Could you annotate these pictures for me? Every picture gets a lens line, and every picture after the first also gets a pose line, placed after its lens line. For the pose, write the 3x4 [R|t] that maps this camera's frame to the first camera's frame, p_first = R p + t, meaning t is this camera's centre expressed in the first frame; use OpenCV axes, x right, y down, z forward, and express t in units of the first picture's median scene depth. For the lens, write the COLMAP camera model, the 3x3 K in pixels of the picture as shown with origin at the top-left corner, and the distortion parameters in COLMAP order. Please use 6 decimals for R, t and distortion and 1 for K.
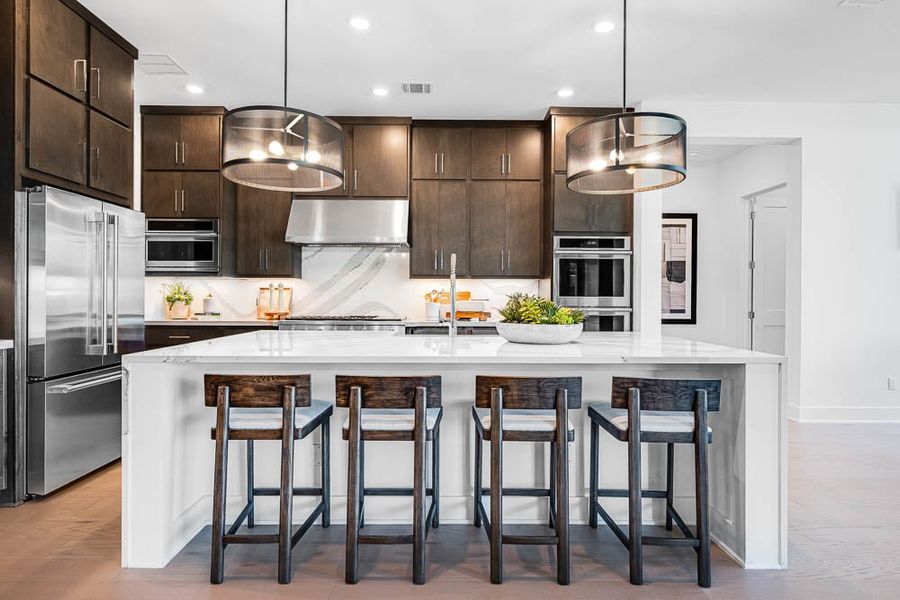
lens RADIAL K [[469.5, 0, 443.5], [0, 469.5, 298.8], [0, 0, 1]] dist [0.003284, 0.002591]
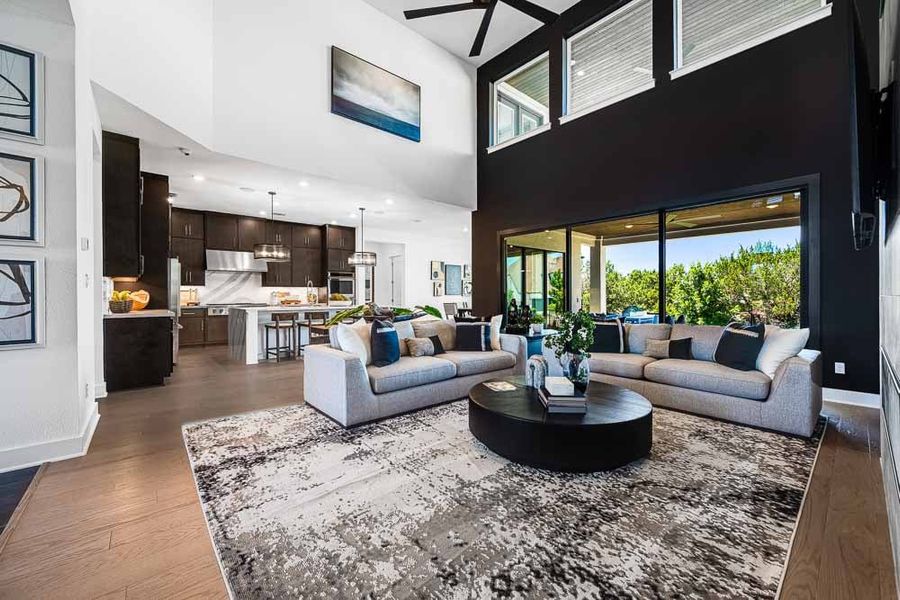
lens RADIAL K [[361.2, 0, 455.4], [0, 361.2, 287.8], [0, 0, 1]] dist [0.004162, -0.000026]
pose [[0.743122, 0.007544, 0.669113, -0.599583], [0.007472, 0.999781, -0.019571, 0.004701], [-0.669114, 0.019543, 0.742903, -1.007524]]
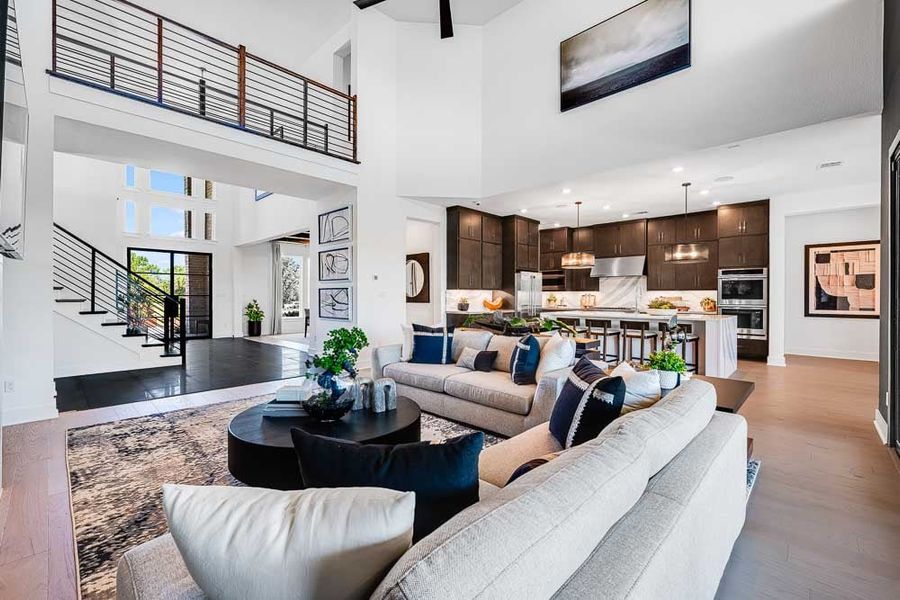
lens RADIAL K [[387.1, 0, 453.1], [0, 387.1, 293.6], [0, 0, 1]] dist [-0.005698, 0.000233]
pose [[0.722777, -0.006473, -0.691051, 0.550530], [-0.000938, 0.999946, -0.010347, -0.011775], [0.691080, 0.008127, 0.722732, -0.977759]]
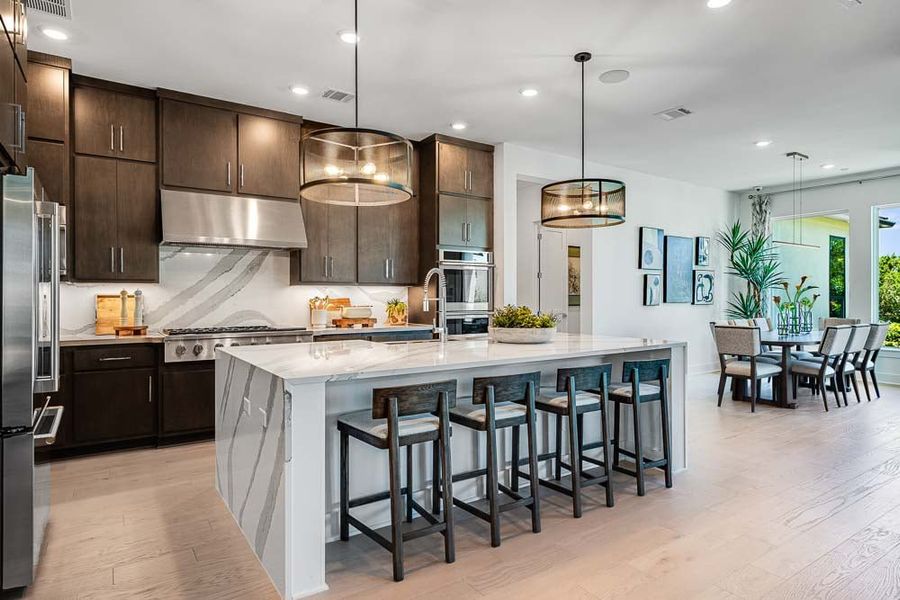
lens RADIAL K [[523.0, 0, 450.0], [0, 523.0, 282.5], [0, 0, 1]] dist [0.007179, -0.001131]
pose [[0.827407, 0.010648, 0.561502, -0.432208], [0.005791, 0.999605, -0.027491, -0.019266], [-0.561573, 0.025998, 0.827019, -0.035508]]
